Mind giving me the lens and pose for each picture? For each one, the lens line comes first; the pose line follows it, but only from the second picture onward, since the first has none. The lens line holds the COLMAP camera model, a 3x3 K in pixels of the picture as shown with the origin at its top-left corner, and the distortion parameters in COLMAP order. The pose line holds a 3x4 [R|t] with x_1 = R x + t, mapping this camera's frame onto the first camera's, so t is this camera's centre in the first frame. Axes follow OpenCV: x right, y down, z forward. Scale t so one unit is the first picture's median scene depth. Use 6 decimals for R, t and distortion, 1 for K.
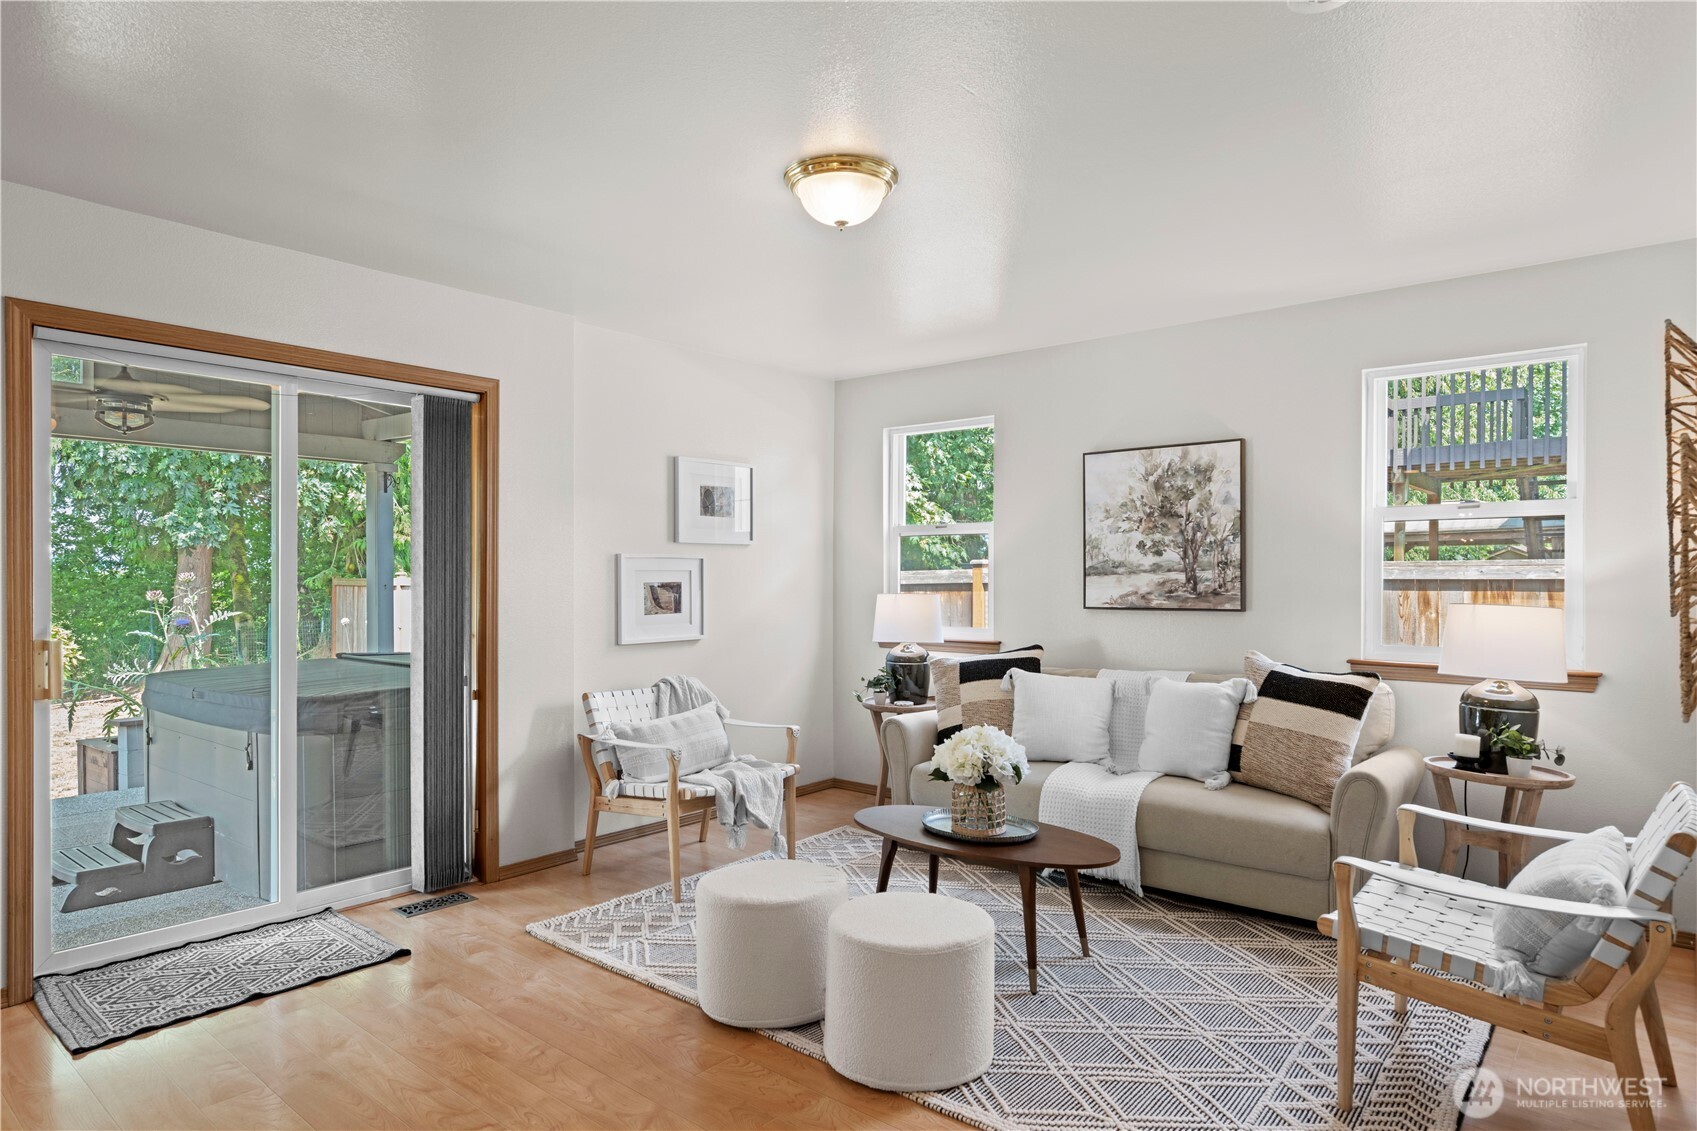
lens RADIAL K [[971.5, 0, 850.8], [0, 971.5, 588.8], [0, 0, 1]] dist [-0.001110, -0.000262]
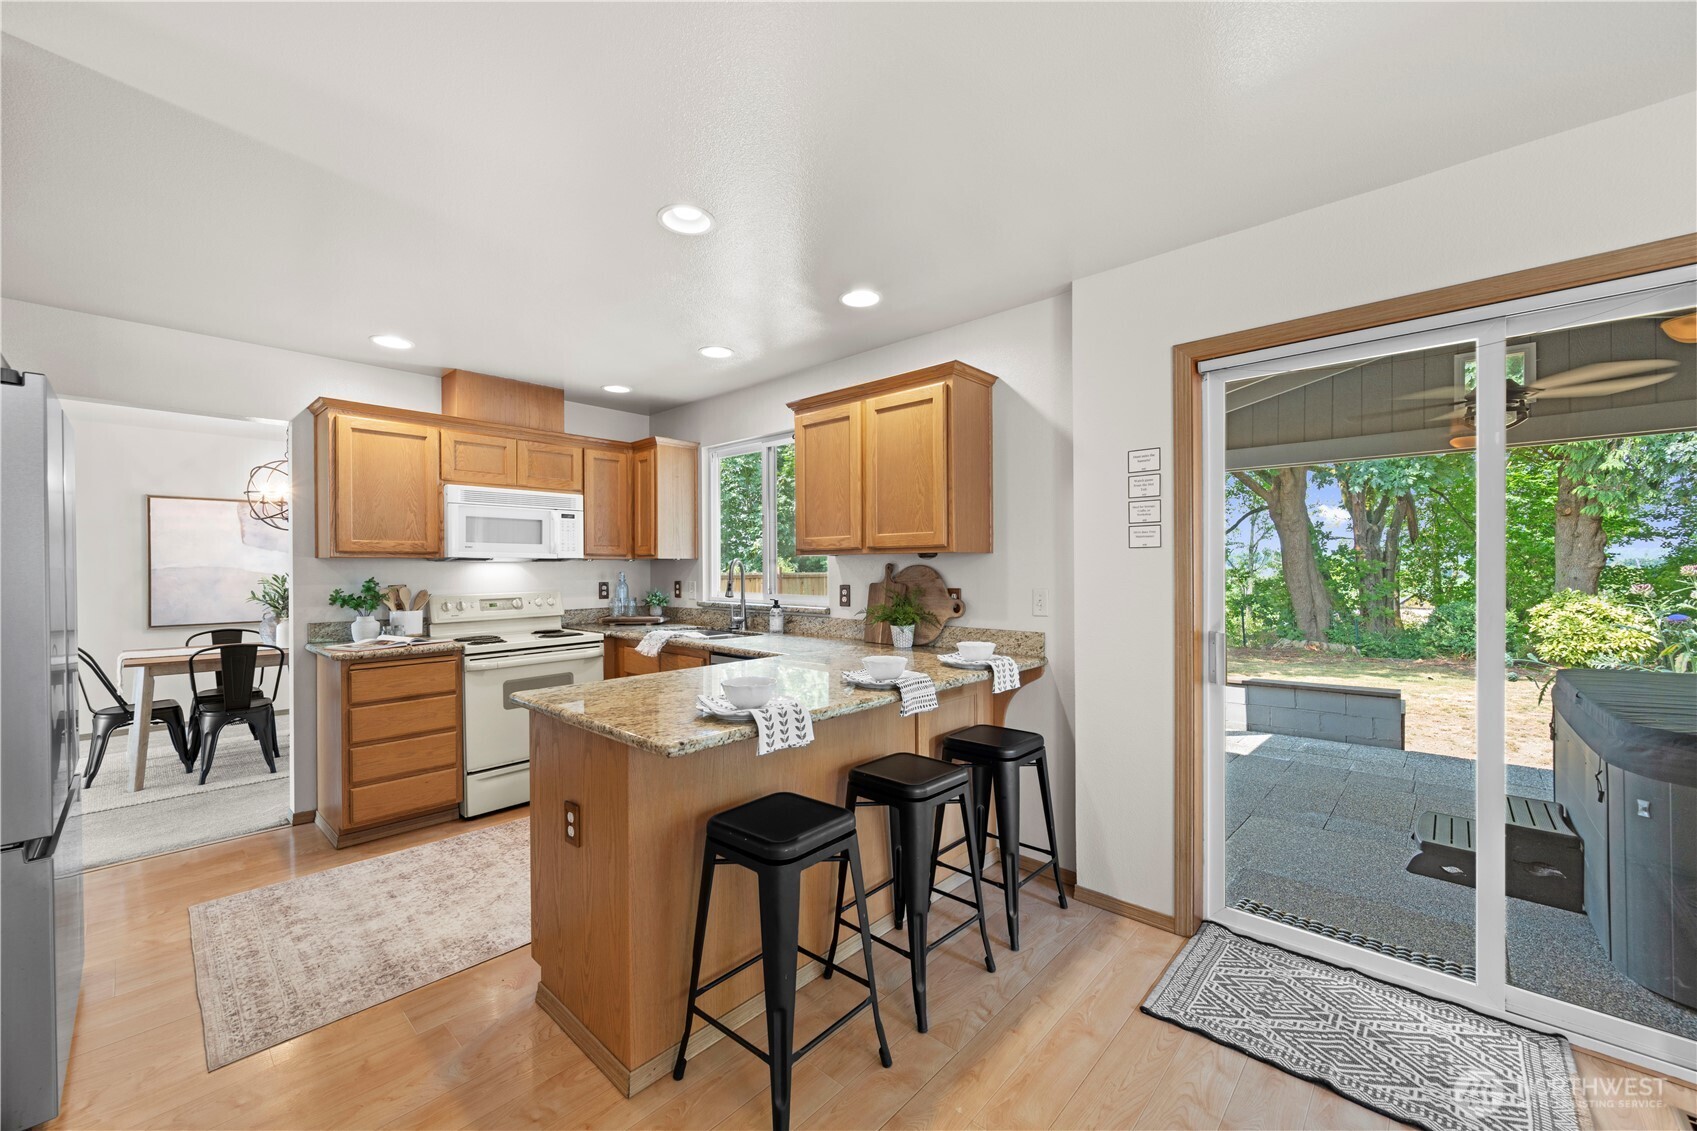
lens RADIAL K [[662.0, 0, 850.3], [0, 662.0, 569.4], [0, 0, 1]] dist [-0.000510, 0.000082]
pose [[-0.039391, -0.000087, -0.999224, -0.021579], [-0.007472, 0.999972, 0.000207, -0.012994], [0.999196, 0.007475, -0.039390, 0.437081]]
